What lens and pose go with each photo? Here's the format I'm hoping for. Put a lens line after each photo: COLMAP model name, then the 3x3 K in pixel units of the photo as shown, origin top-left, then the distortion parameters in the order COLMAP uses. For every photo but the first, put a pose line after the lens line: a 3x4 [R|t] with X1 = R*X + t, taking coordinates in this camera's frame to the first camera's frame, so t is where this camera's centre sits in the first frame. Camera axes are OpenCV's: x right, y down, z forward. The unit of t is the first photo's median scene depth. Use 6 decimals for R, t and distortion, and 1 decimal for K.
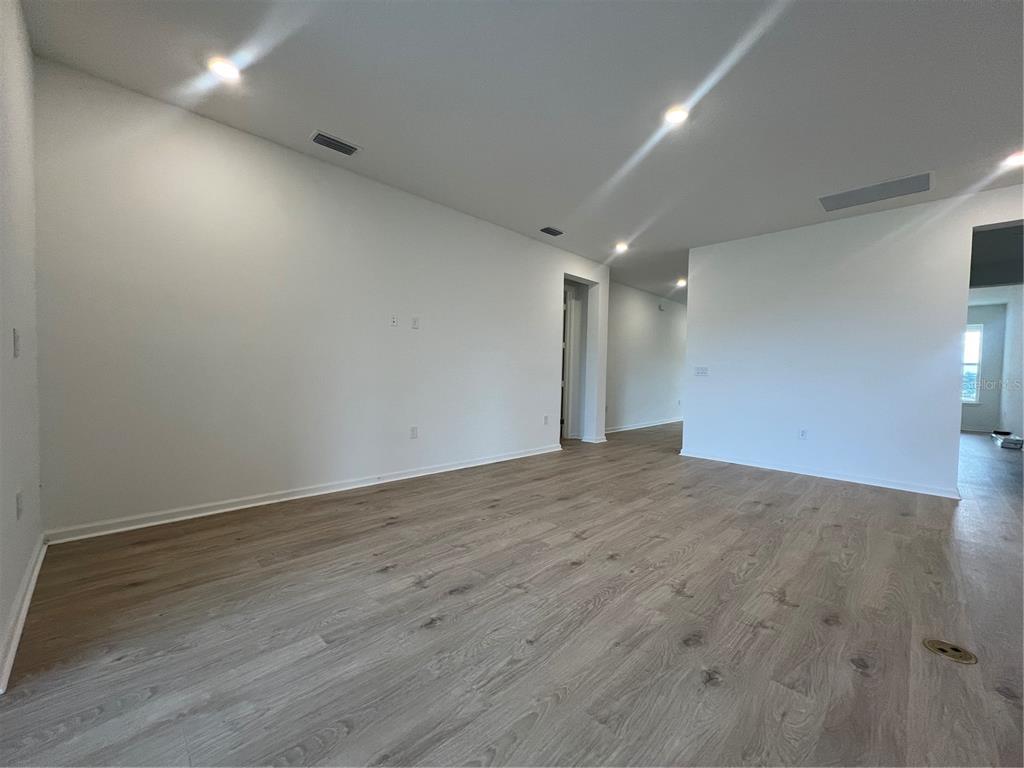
lens RADIAL K [[407.0, 0, 512.8], [0, 407.0, 387.2], [0, 0, 1]] dist [0.001816, -0.000230]
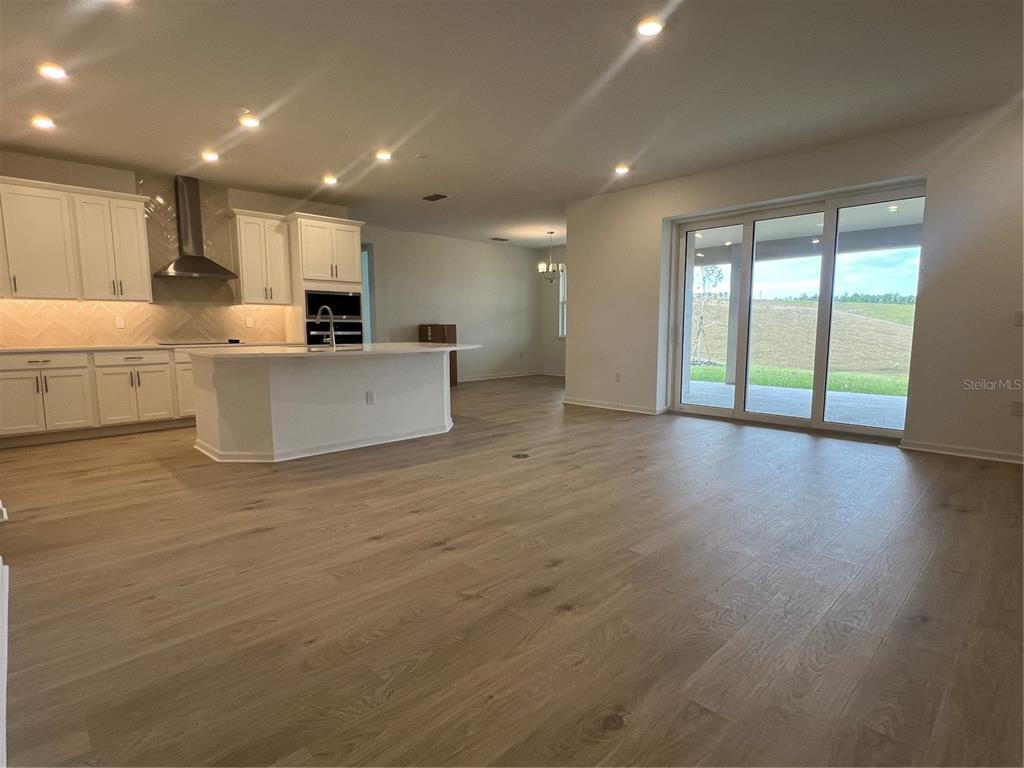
lens RADIAL K [[511.4, 0, 512.2], [0, 511.4, 384.3], [0, 0, 1]] dist [0.000608, 0.000010]
pose [[-0.999624, -0.018936, 0.019856, 0.675605], [-0.015785, 0.988815, 0.148309, -0.074566], [-0.022442, 0.147940, -0.988742, 2.262756]]
